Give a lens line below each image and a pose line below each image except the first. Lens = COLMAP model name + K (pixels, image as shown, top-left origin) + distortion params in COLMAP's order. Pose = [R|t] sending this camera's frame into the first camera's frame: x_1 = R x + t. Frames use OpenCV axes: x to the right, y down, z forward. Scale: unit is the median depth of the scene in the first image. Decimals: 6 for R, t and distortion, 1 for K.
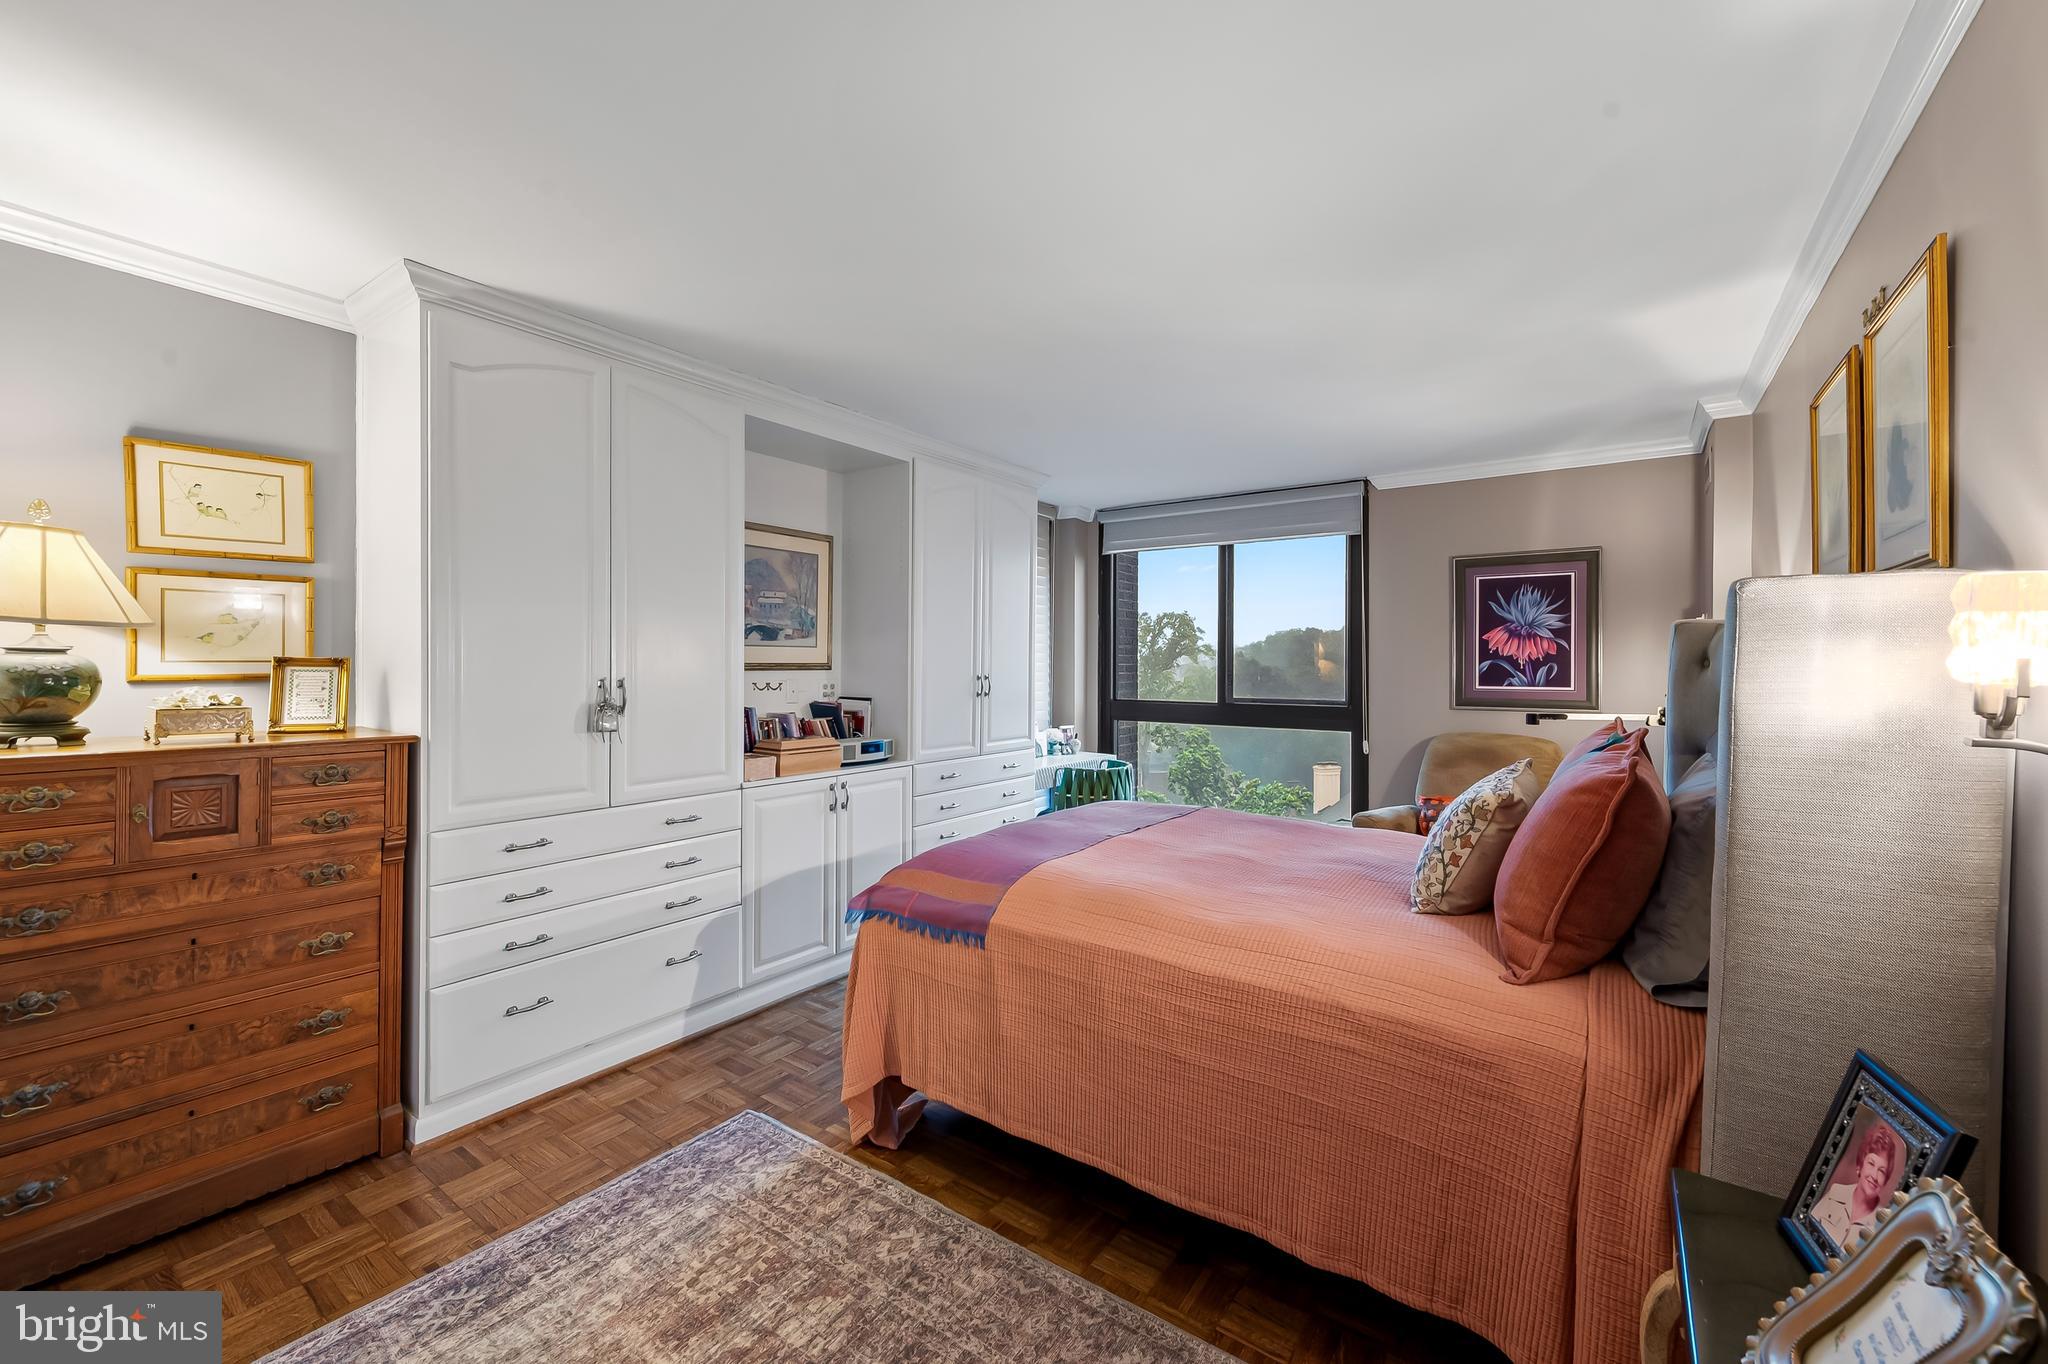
lens RADIAL K [[810.8, 0, 1028.5], [0, 810.8, 675.5], [0, 0, 1]] dist [0.008369, -0.000302]
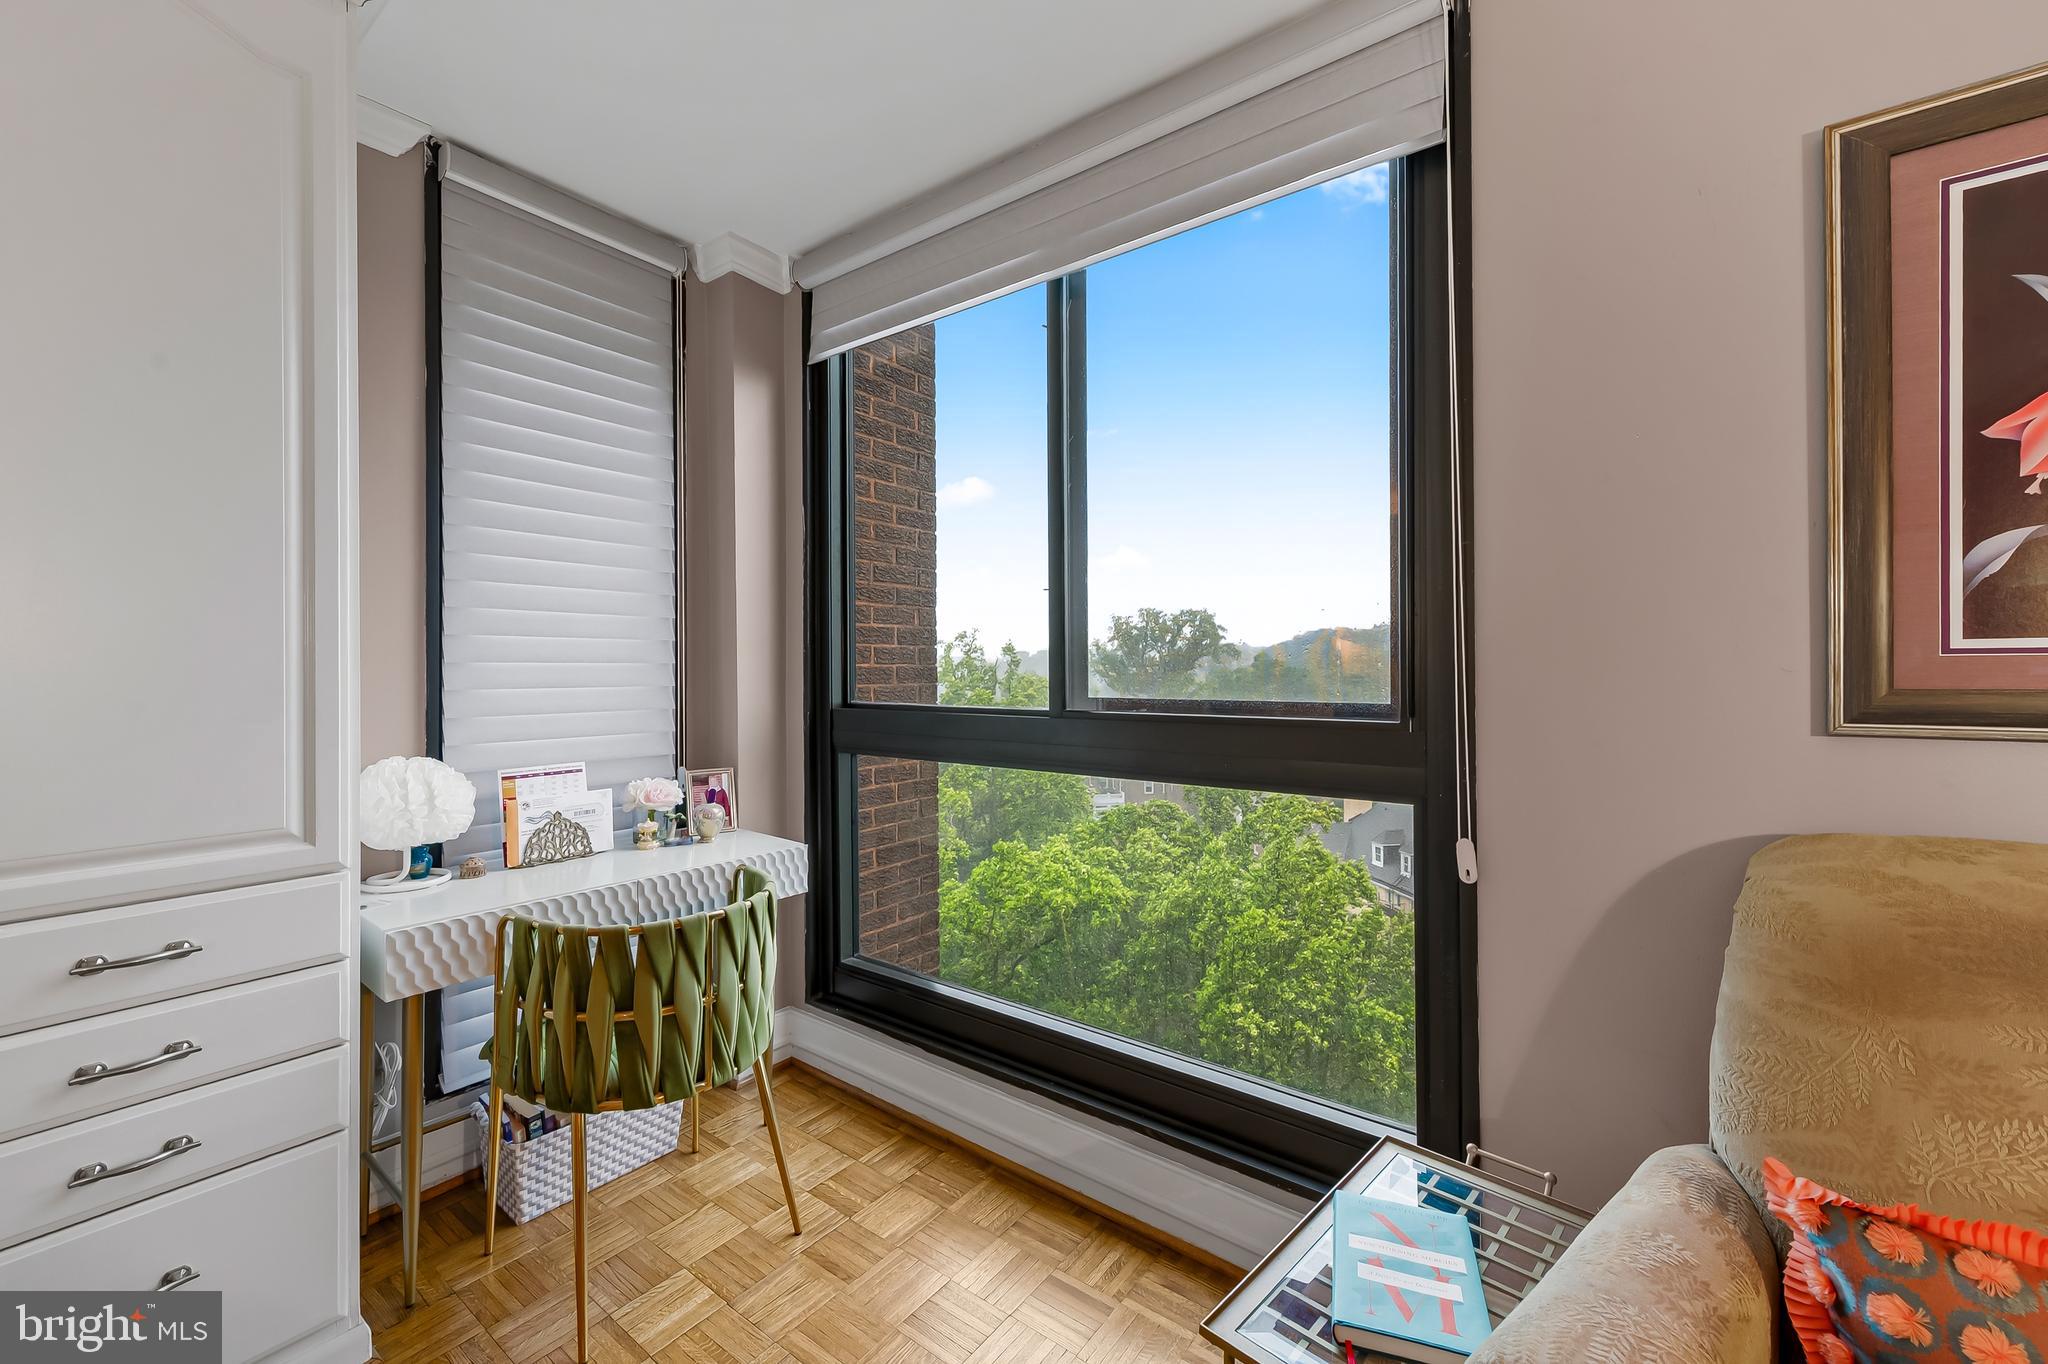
lens RADIAL K [[819.0, 0, 1029.1], [0, 819.0, 679.7], [0, 0, 1]] dist [0.005956, -0.000455]
pose [[0.999486, -0.007707, -0.031113, 0.296278], [0.007726, 0.999970, 0.000467, 0.023468], [0.031108, -0.000707, 0.999516, 0.775488]]
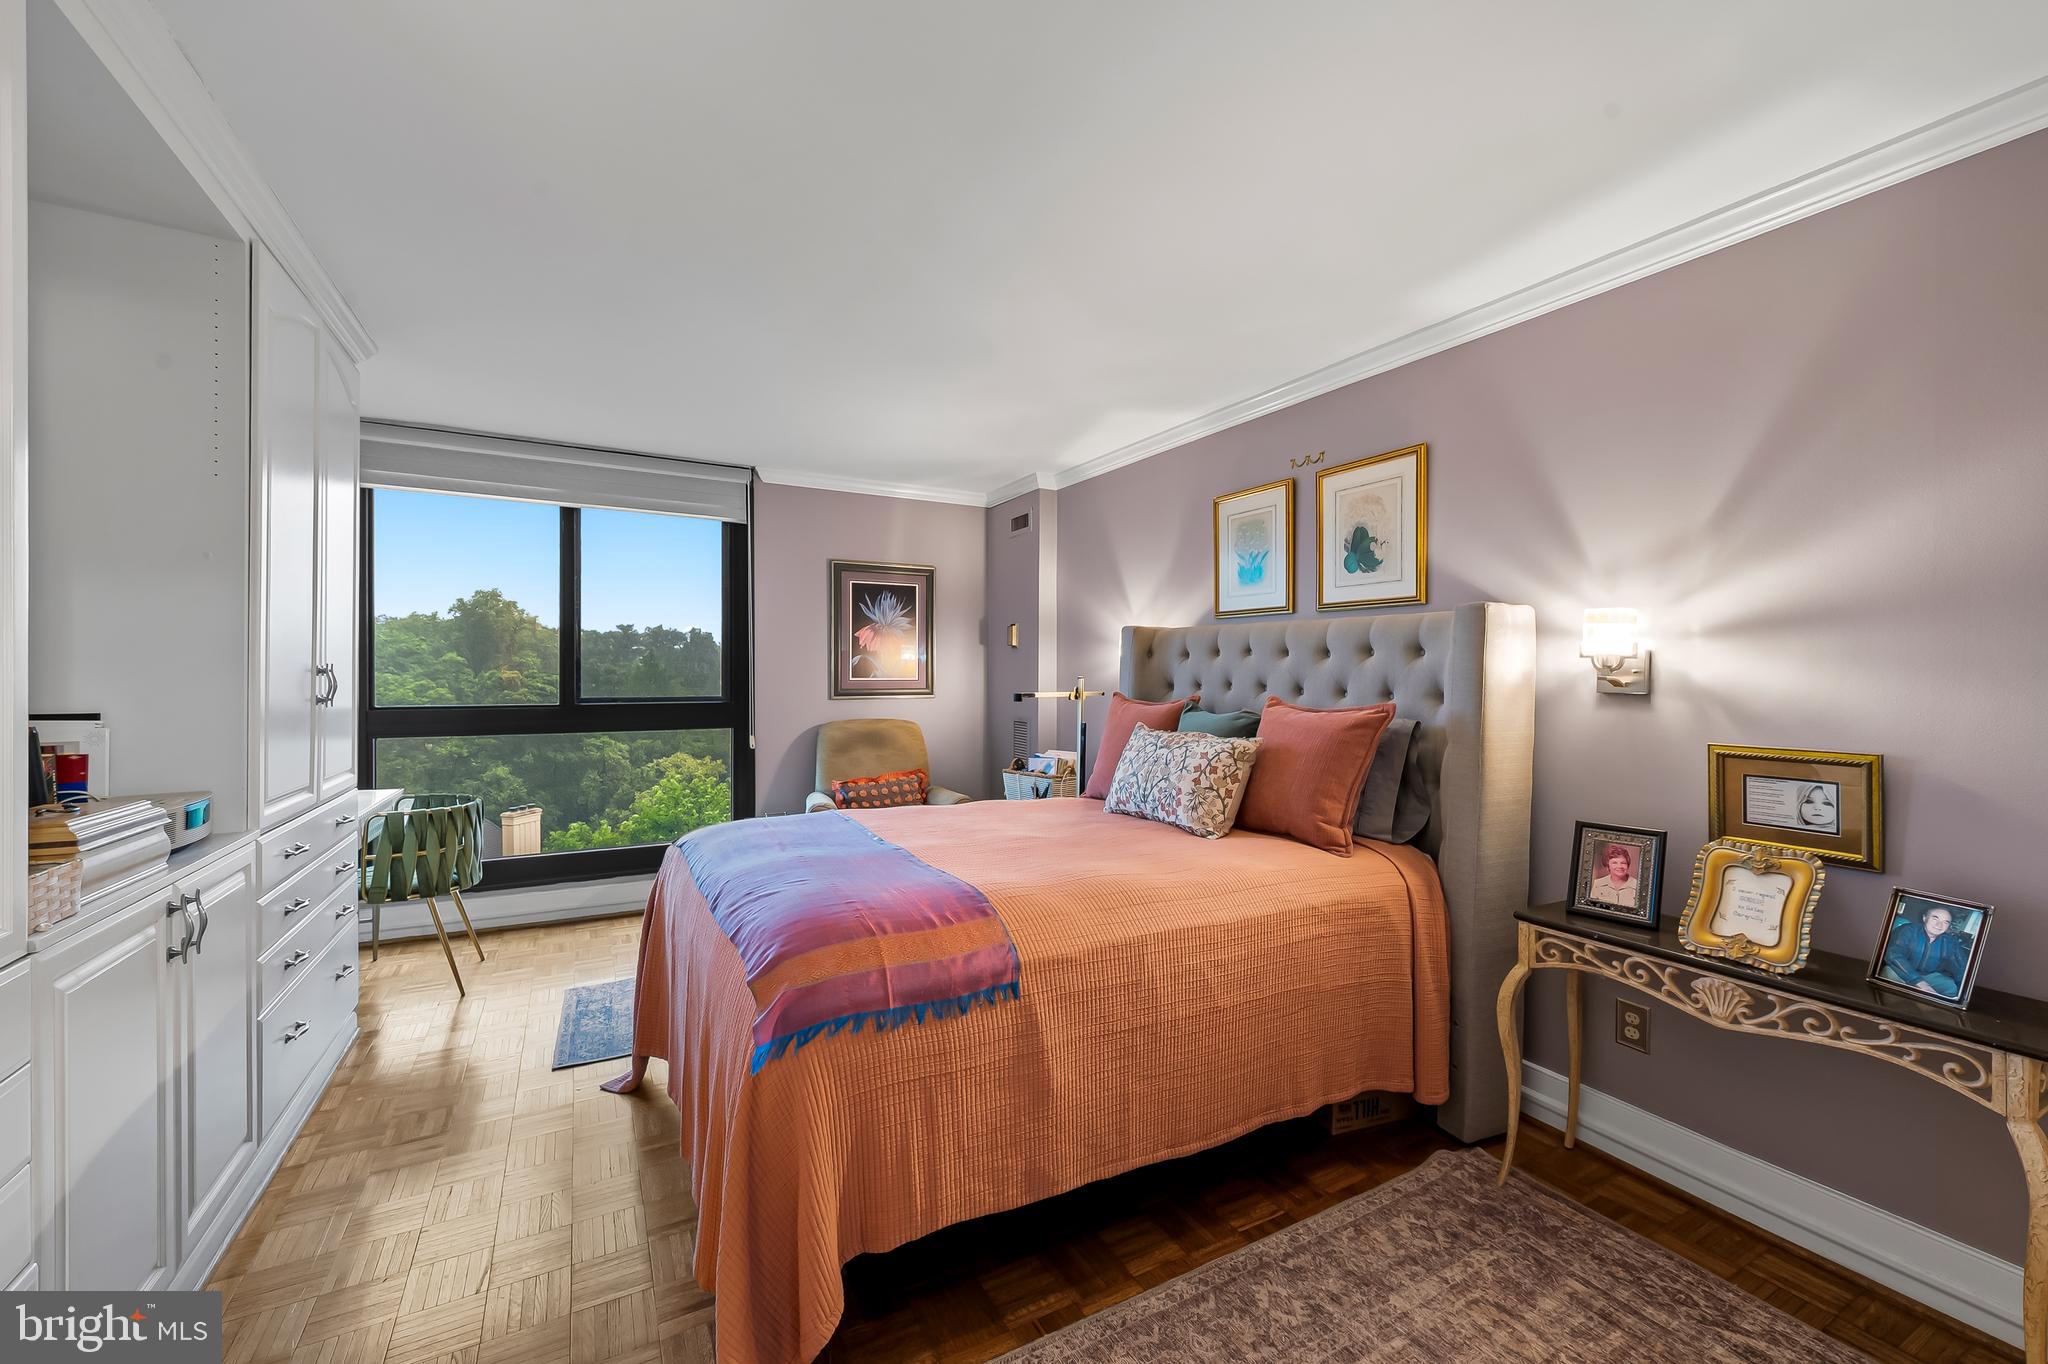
lens RADIAL K [[784.6, 0, 1087.0], [0, 784.6, 681.0], [0, 0, 1]] dist [0.002643, -0.000086]
pose [[0.439447, -0.014813, 0.898146, -0.285455], [0.010438, 0.999881, 0.011384, 0.008613], [-0.898208, 0.004372, 0.439550, 0.244082]]
